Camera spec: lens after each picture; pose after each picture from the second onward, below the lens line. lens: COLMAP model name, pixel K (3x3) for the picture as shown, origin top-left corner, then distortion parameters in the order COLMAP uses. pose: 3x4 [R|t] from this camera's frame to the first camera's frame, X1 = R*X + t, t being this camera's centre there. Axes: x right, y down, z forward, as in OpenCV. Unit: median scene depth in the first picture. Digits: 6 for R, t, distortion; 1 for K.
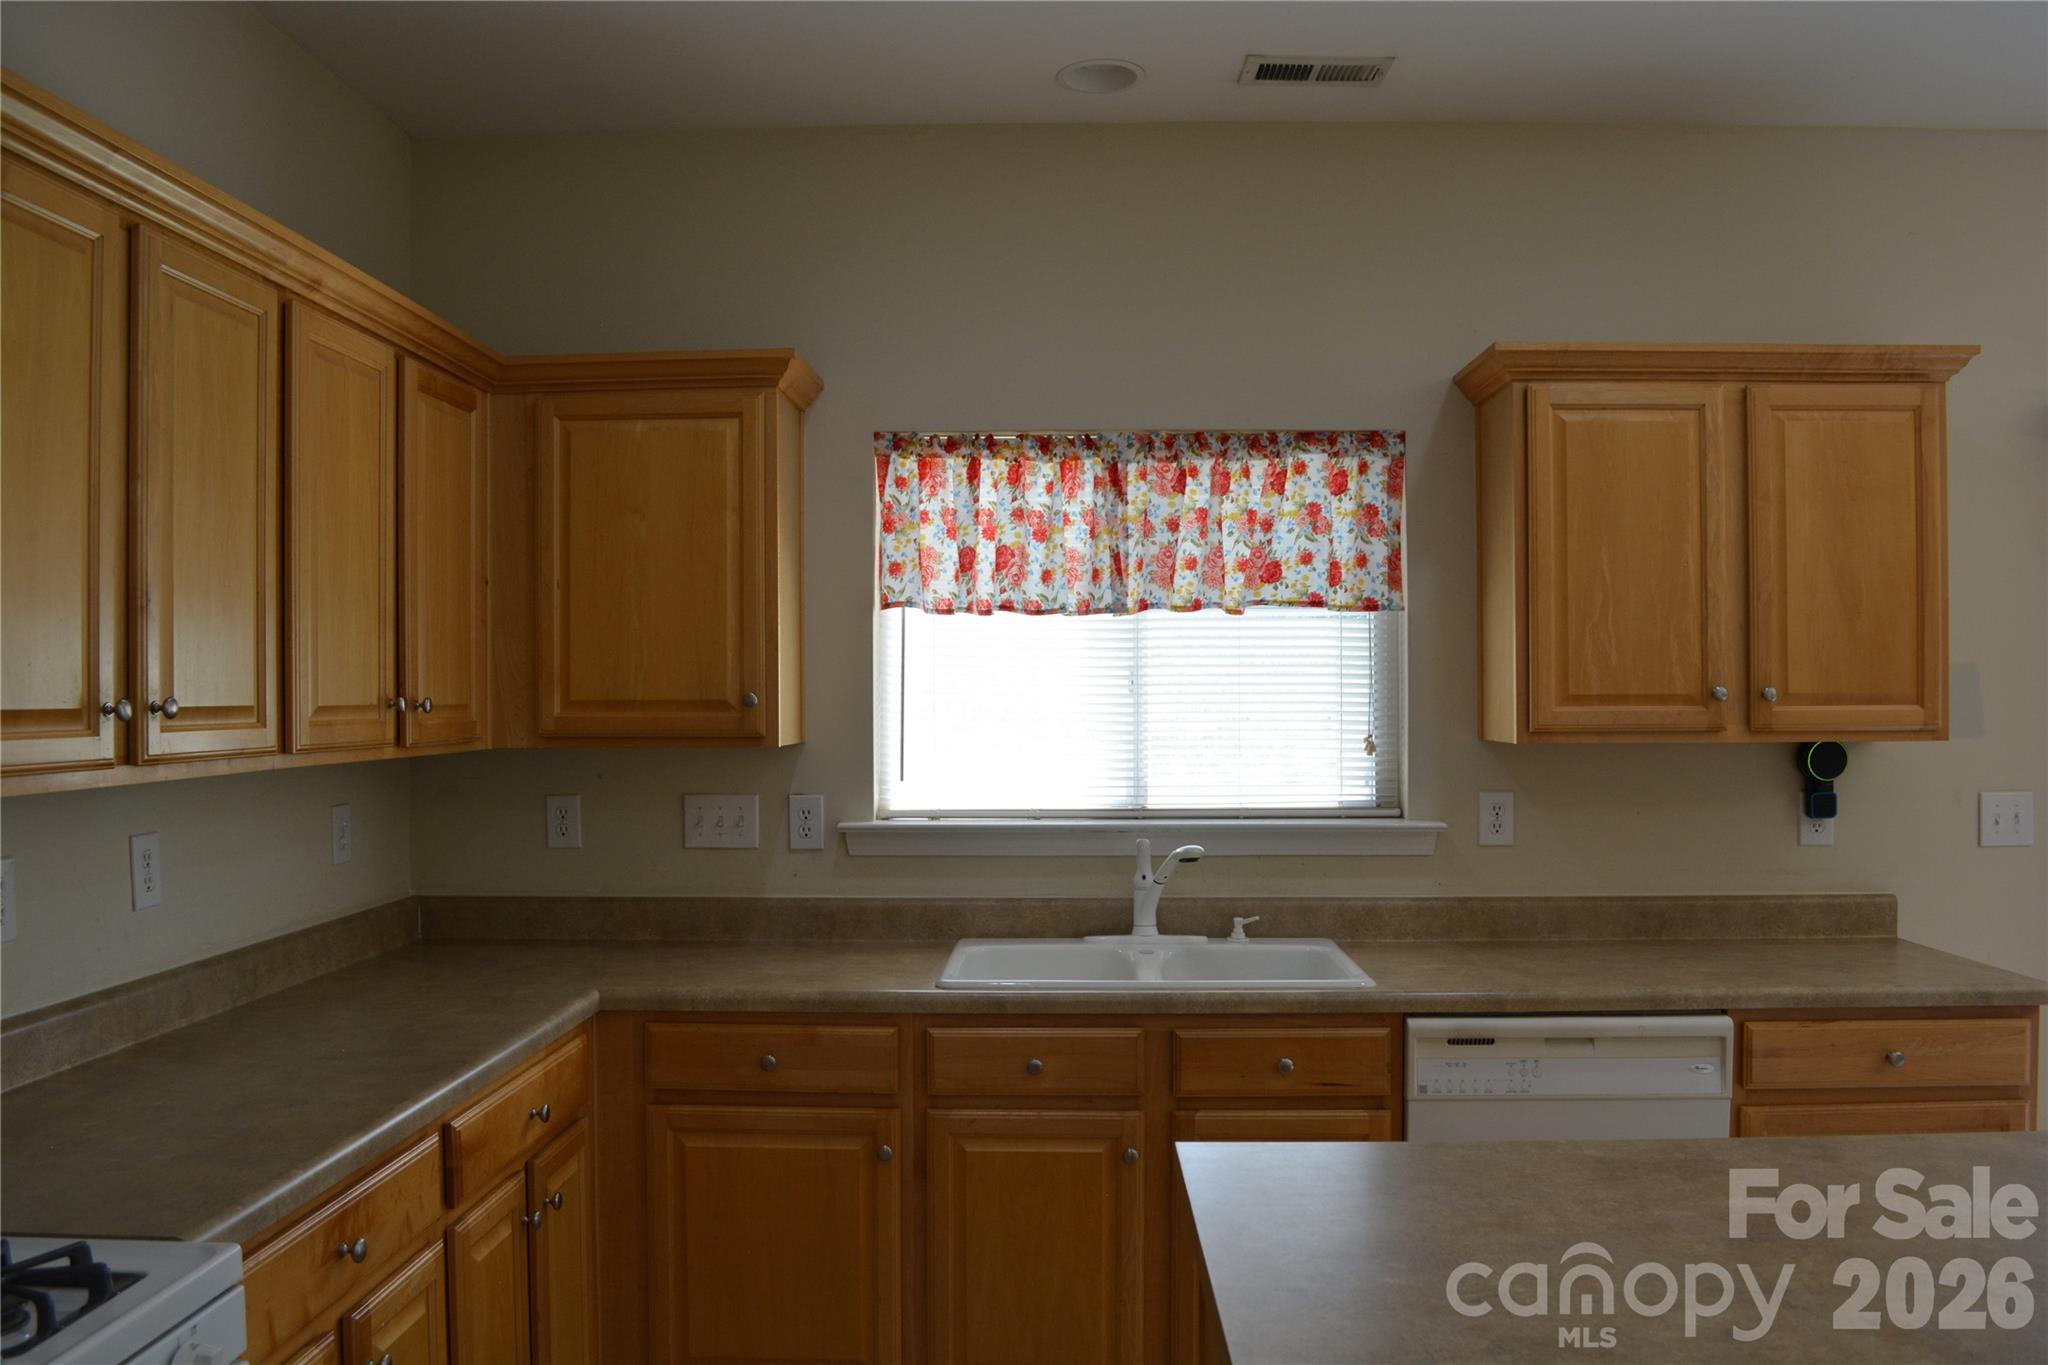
lens RADIAL K [[1646.5, 0, 1027.0], [0, 1646.5, 695.7], [0, 0, 1]] dist [-0.077152, 0.003523]
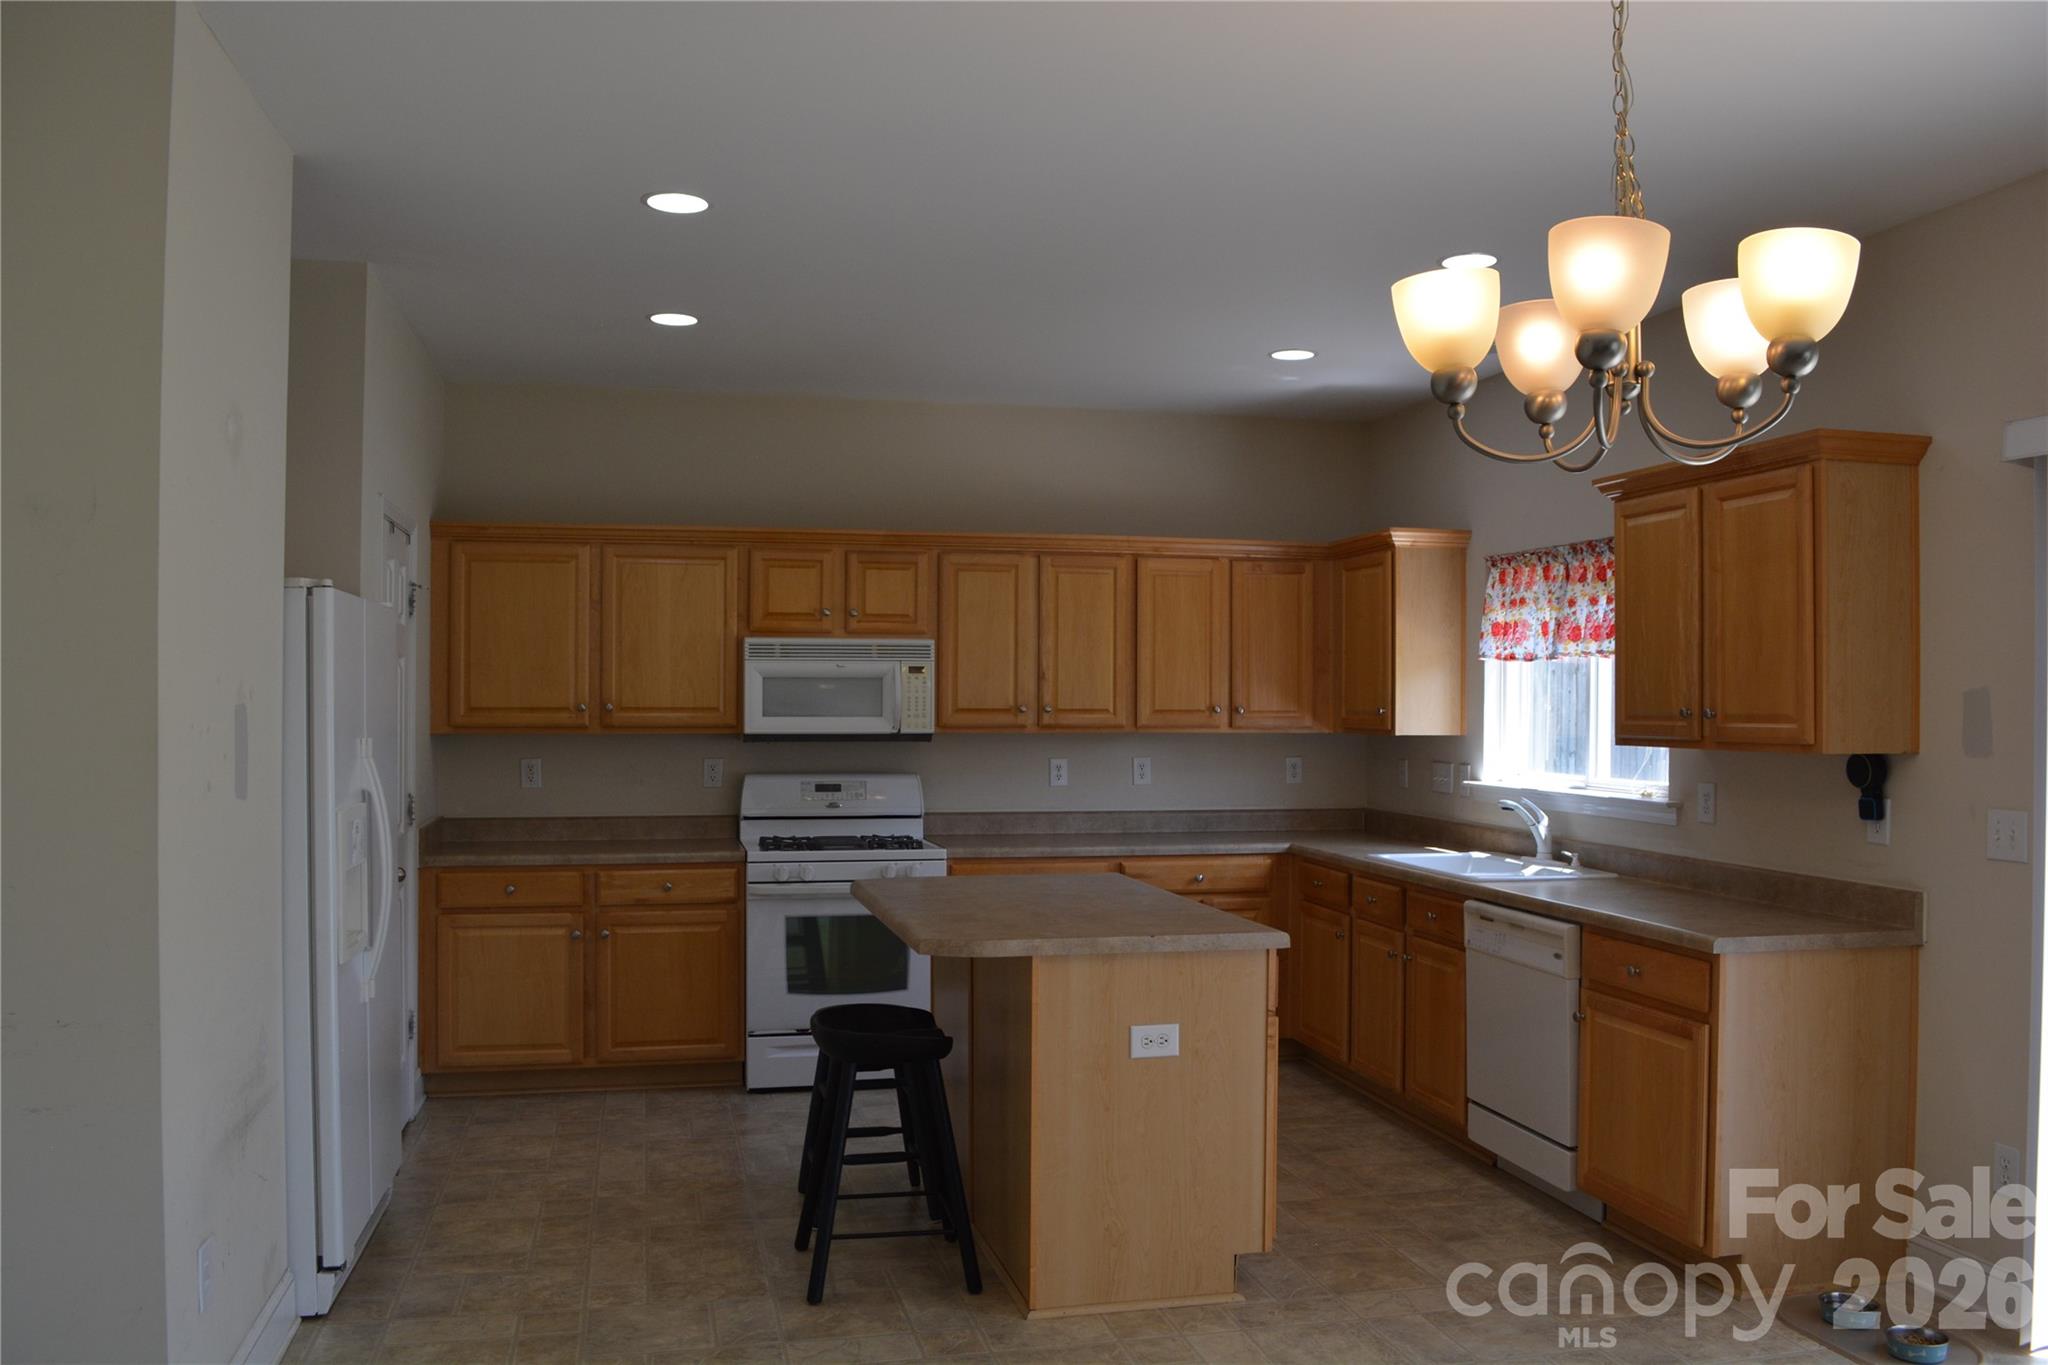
lens RADIAL K [[1646.5, 0, 1019.9], [0, 1646.5, 681.0], [0, 0, 1]] dist [-0.077152, 0.003523]
pose [[0.222971, -0.007550, -0.974796, 1.549054], [-0.002354, 0.999963, -0.008283, -0.014852], [0.974822, 0.004142, 0.222944, 0.134269]]
